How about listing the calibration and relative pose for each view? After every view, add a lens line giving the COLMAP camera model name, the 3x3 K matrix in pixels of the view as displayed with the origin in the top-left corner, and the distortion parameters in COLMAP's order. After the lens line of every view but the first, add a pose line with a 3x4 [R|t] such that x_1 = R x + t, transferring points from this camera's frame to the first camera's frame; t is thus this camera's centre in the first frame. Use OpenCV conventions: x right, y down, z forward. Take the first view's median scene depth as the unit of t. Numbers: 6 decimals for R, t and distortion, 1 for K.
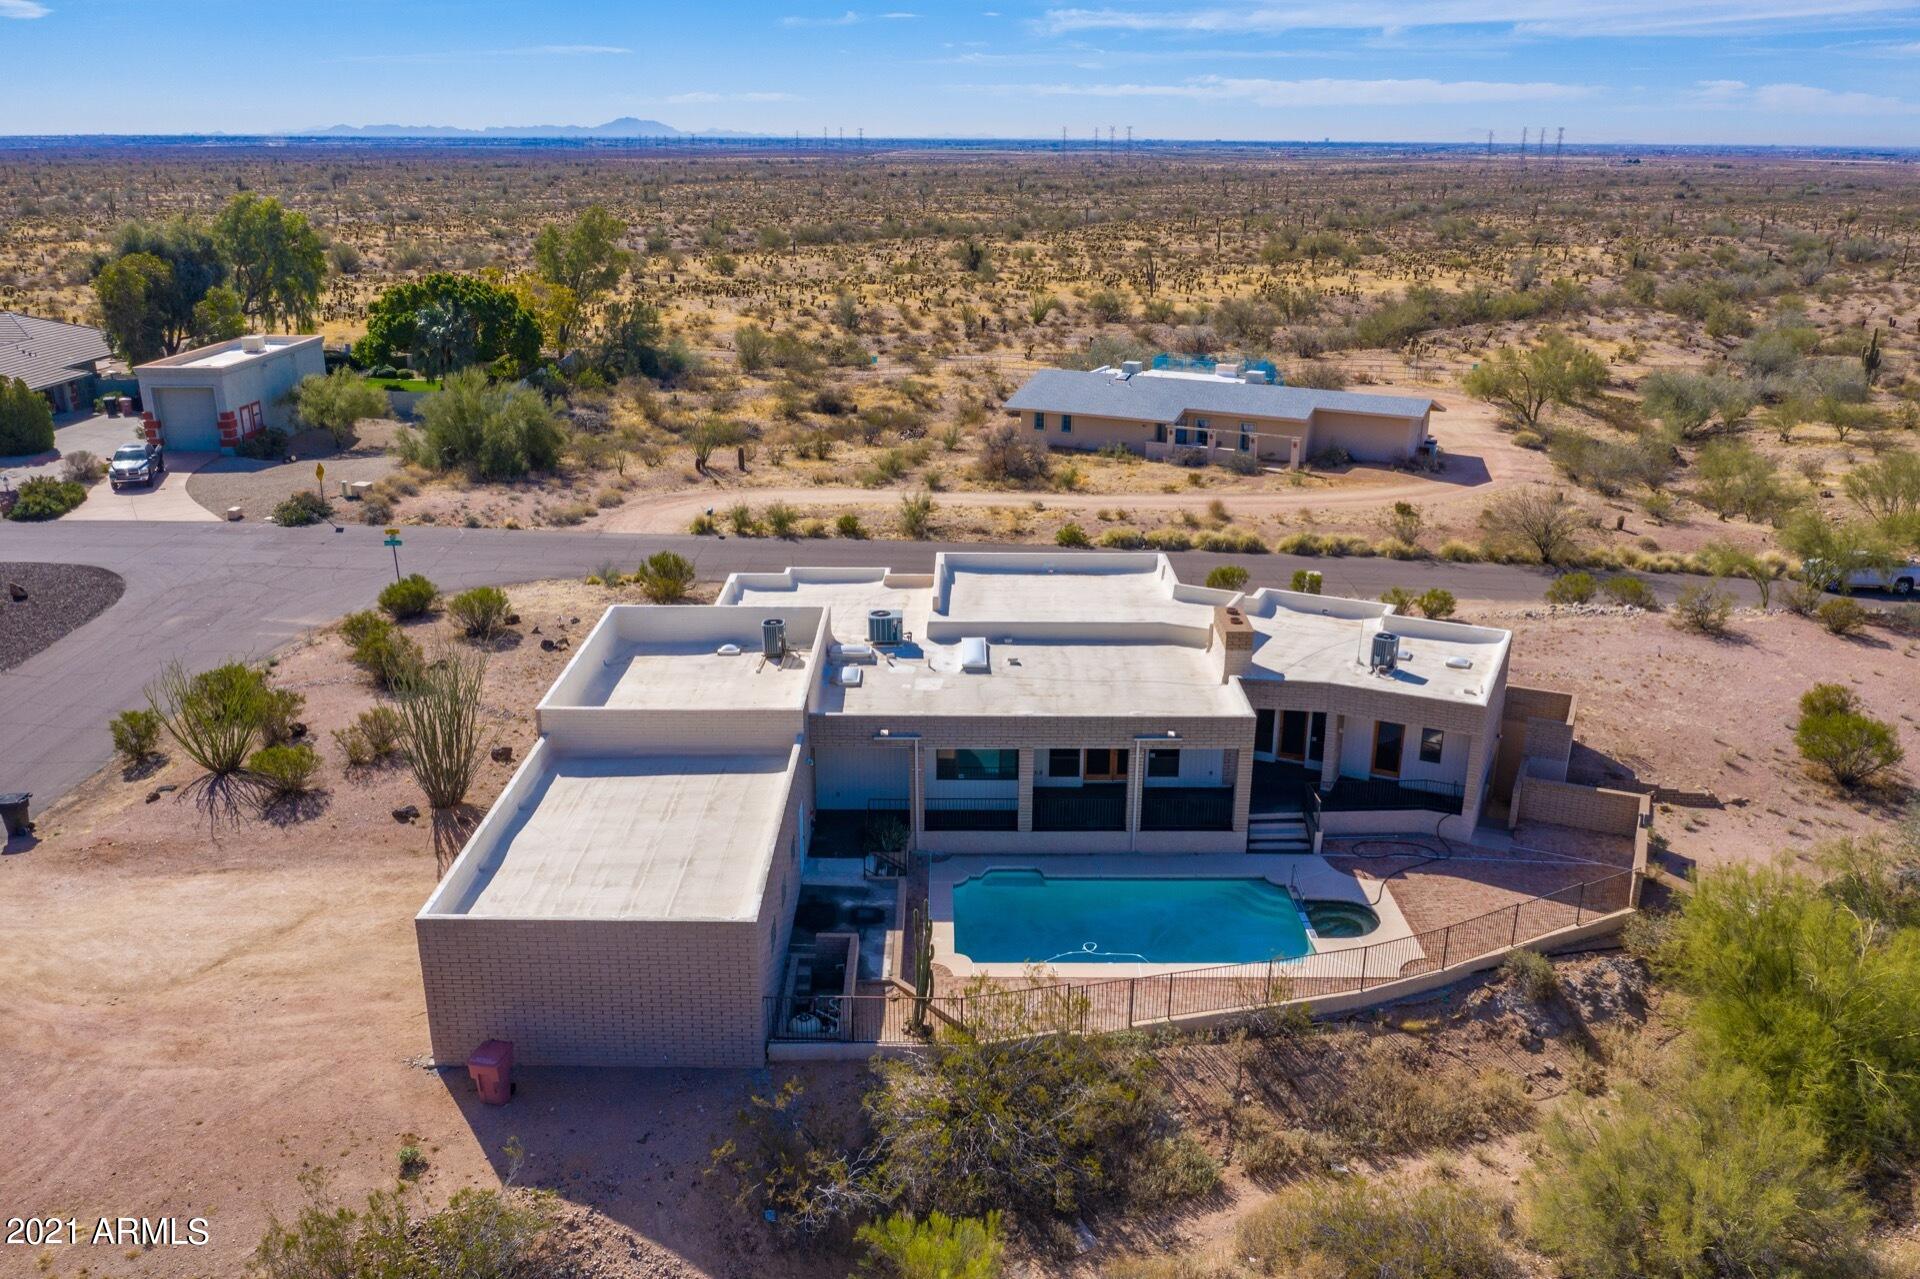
lens RADIAL K [[1498.6, 0, 968.2], [0, 1498.6, 642.3], [0, 0, 1]] dist [-0.030368, 0.028019]
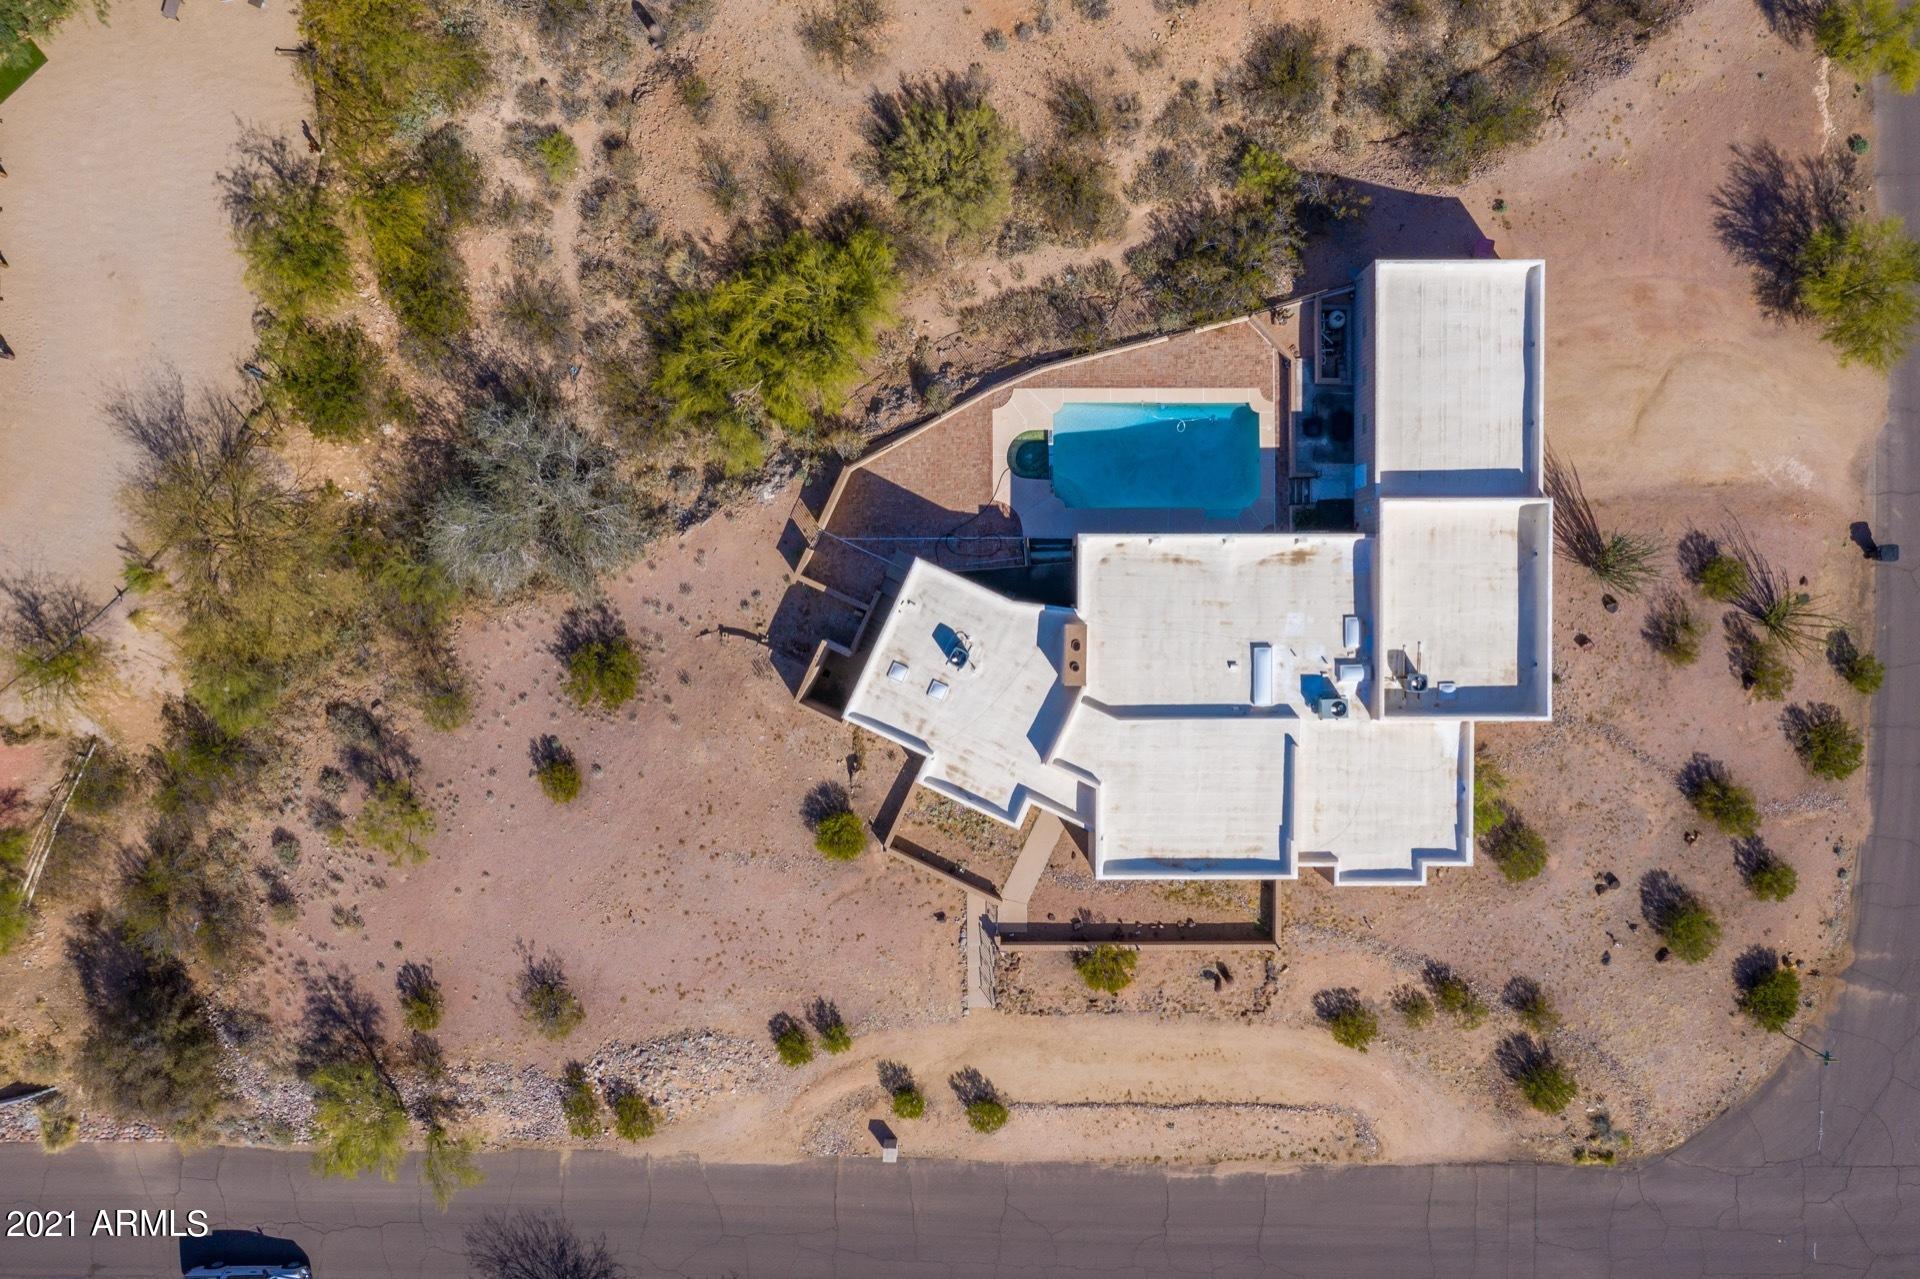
lens RADIAL K [[1498.6, 0, 960.7], [0, 1498.6, 637.8], [0, 0, 1]] dist [-0.030368, 0.028019]
pose [[-0.999982, -0.004036, 0.004358, 0.161893], [0.005477, -0.342713, 0.939424, -0.747283], [-0.002298, 0.939431, 0.342729, 0.311396]]
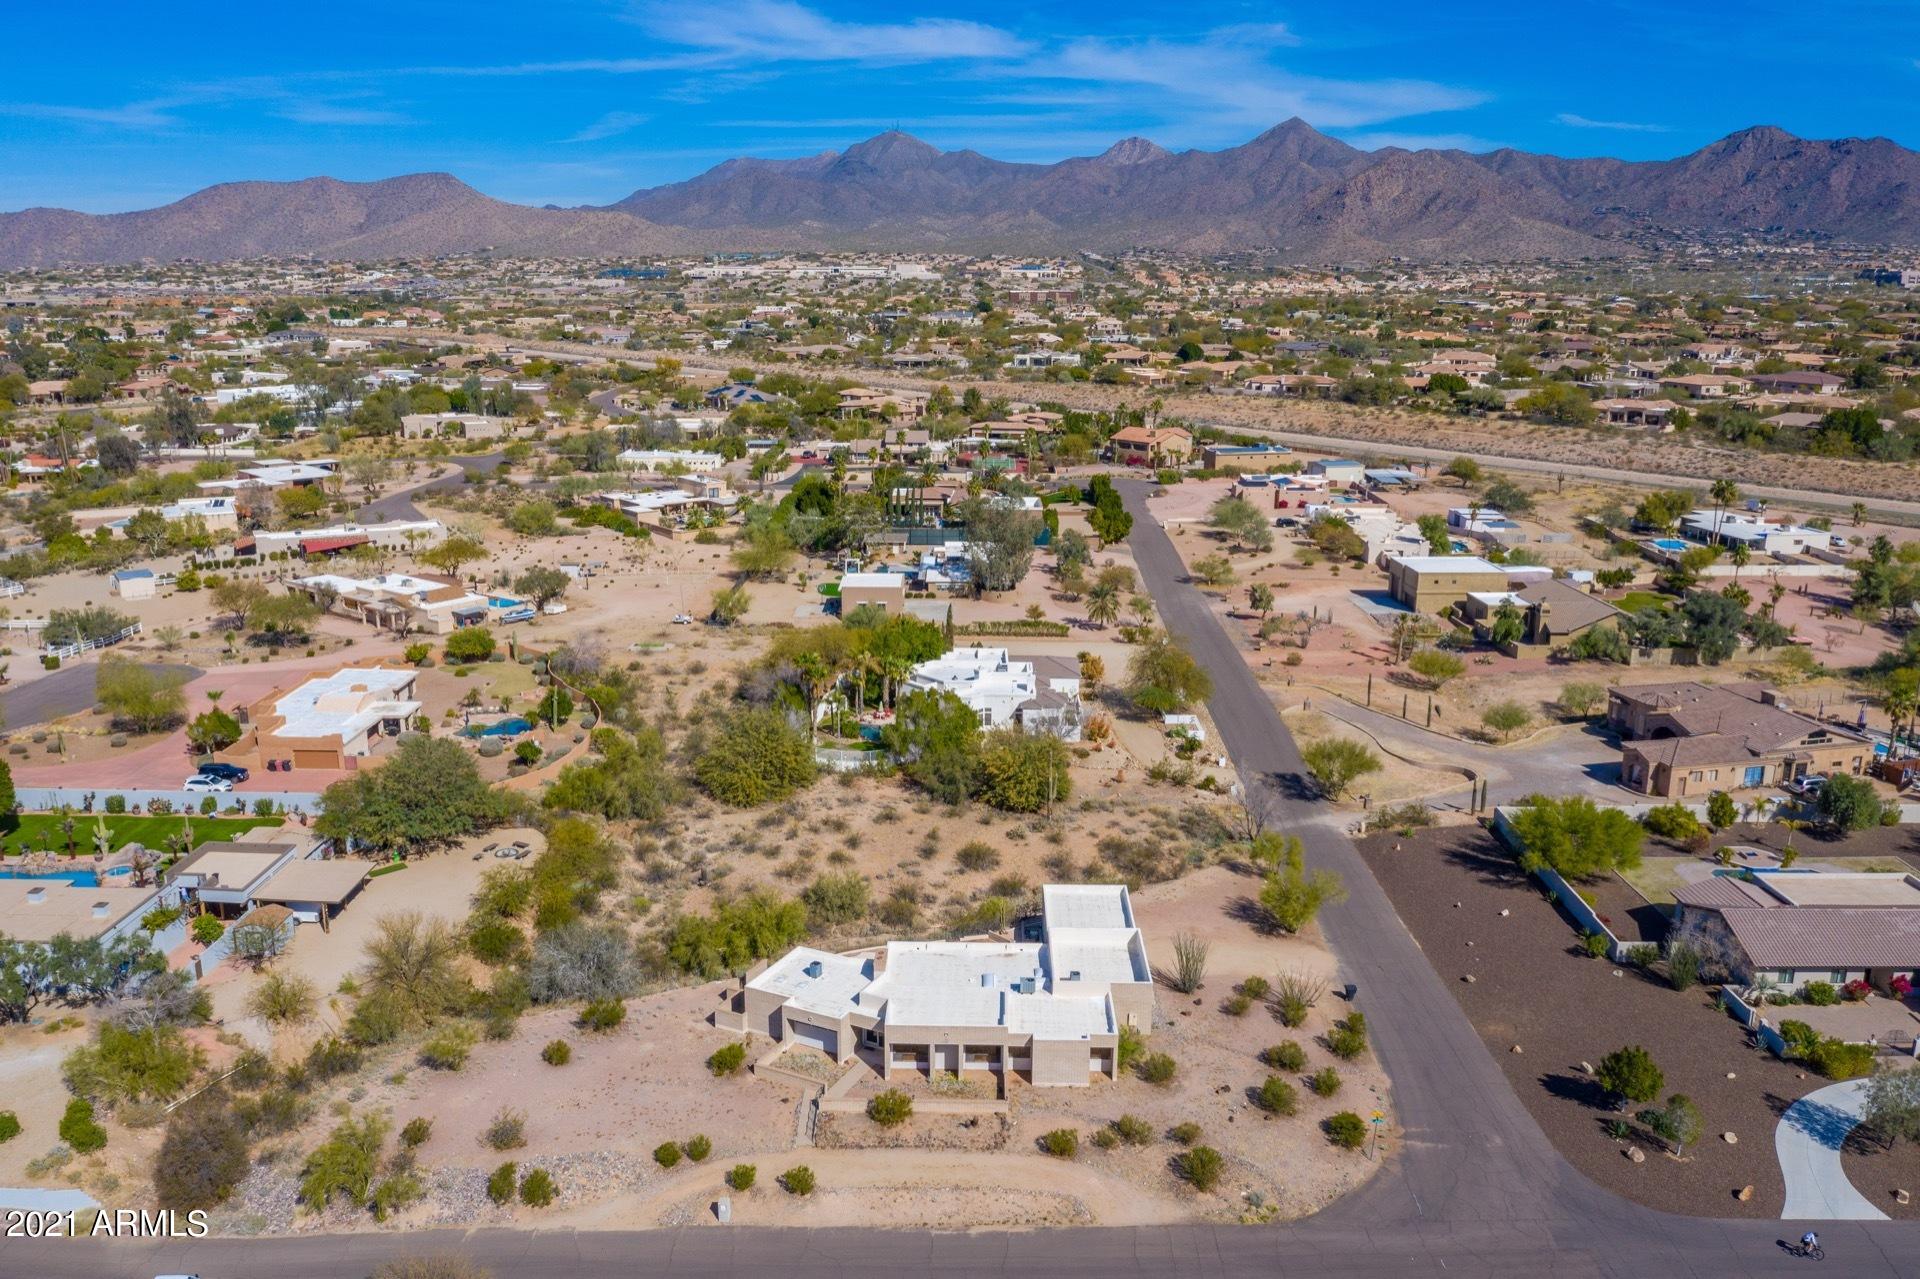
lens RADIAL K [[1498.6, 0, 966.7], [0, 1498.6, 624.2], [0, 0, 1]] dist [-0.030368, 0.028019]
pose [[-0.999776, -0.016320, 0.013471, 0.009339], [-0.006569, 0.844489, 0.535533, -1.035446], [-0.020116, 0.535325, -0.844407, 1.618854]]
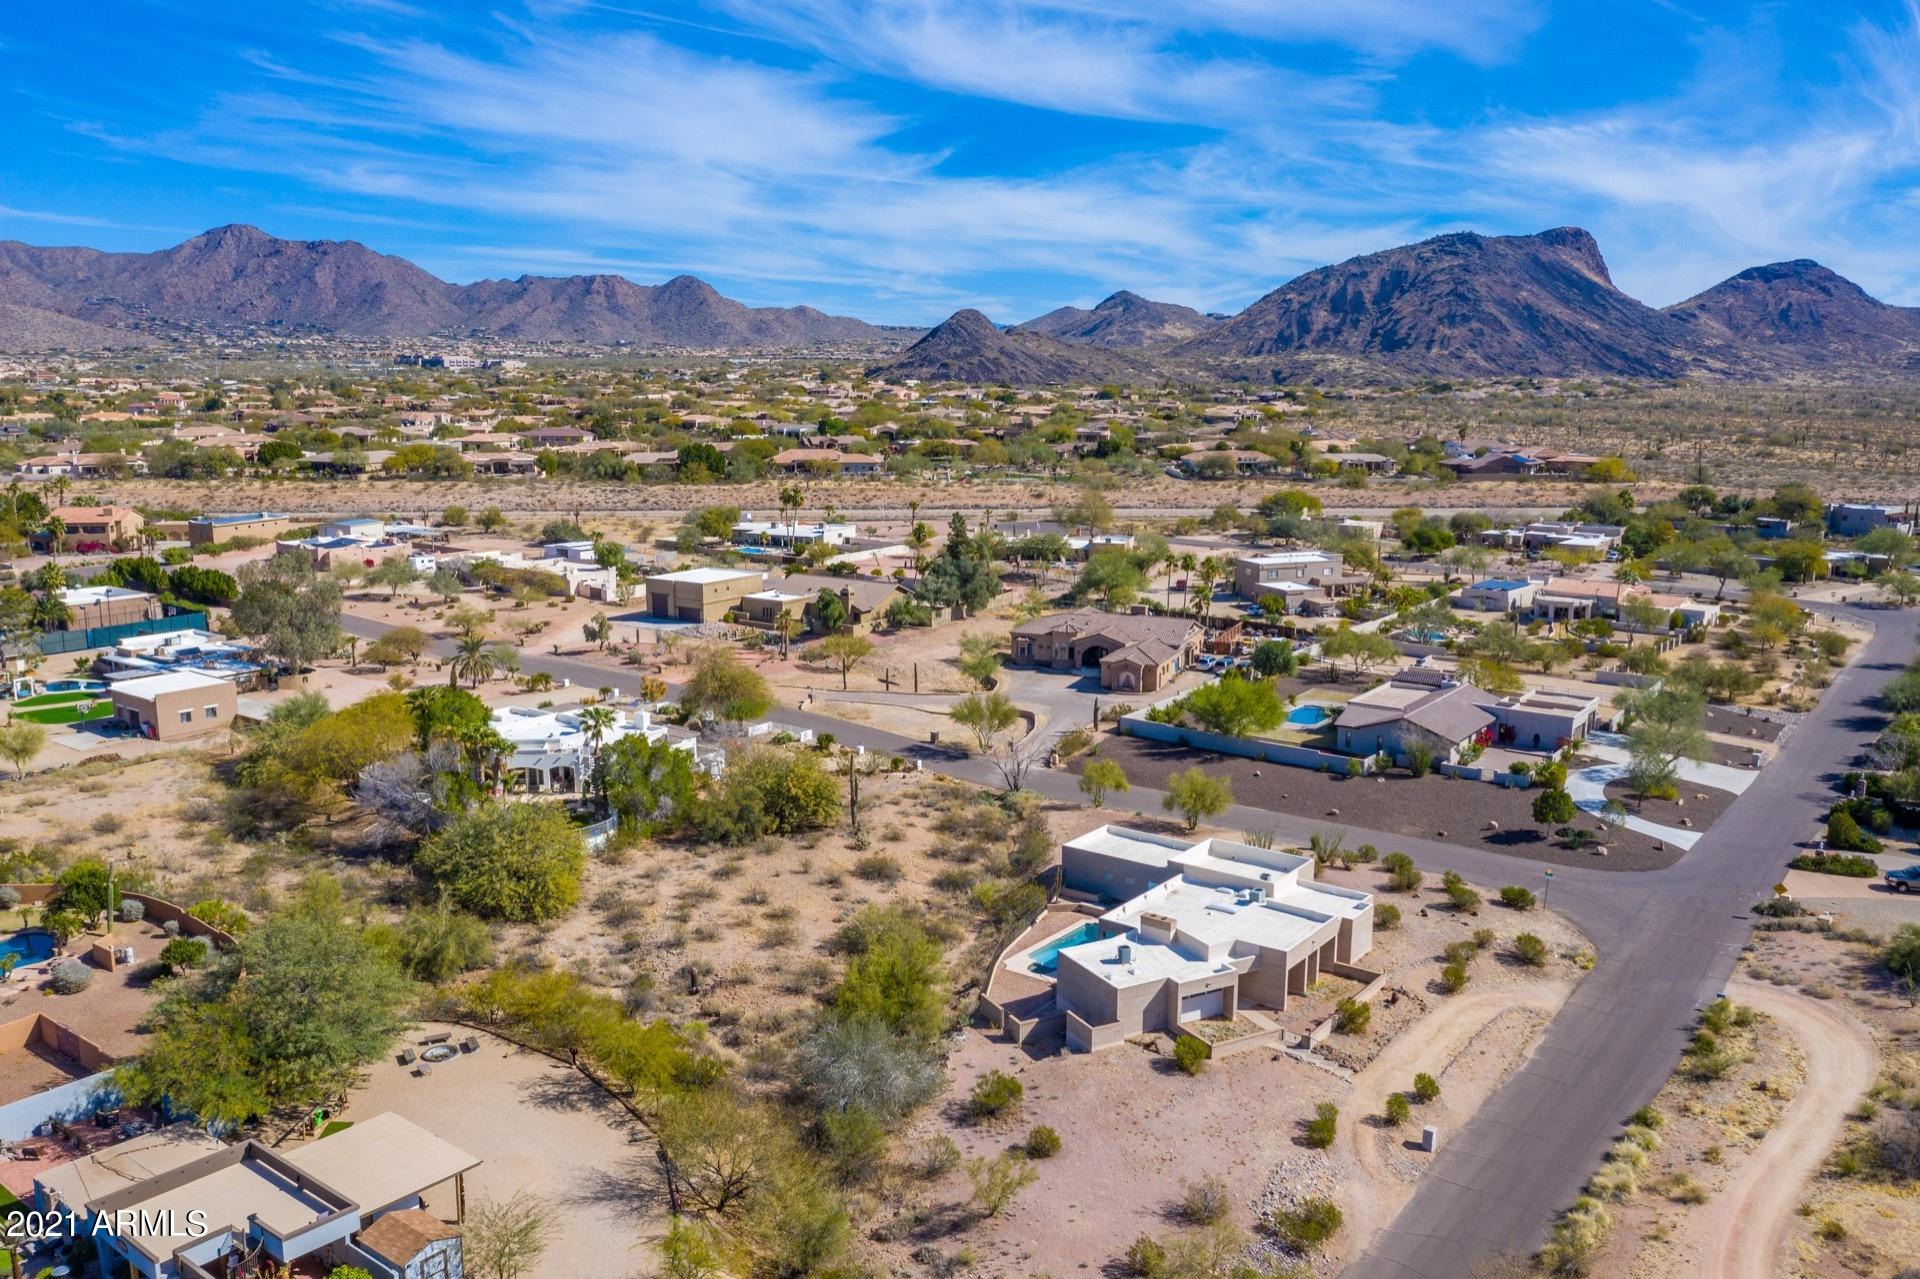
lens RADIAL K [[1498.6, 0, 954.4], [0, 1498.6, 606.2], [0, 0, 1]] dist [-0.030368, 0.028019]
pose [[-0.614536, 0.118215, -0.779981, 1.233845], [-0.259551, 0.903367, 0.341411, -0.673341], [0.744969, 0.412254, -0.524469, 1.043291]]
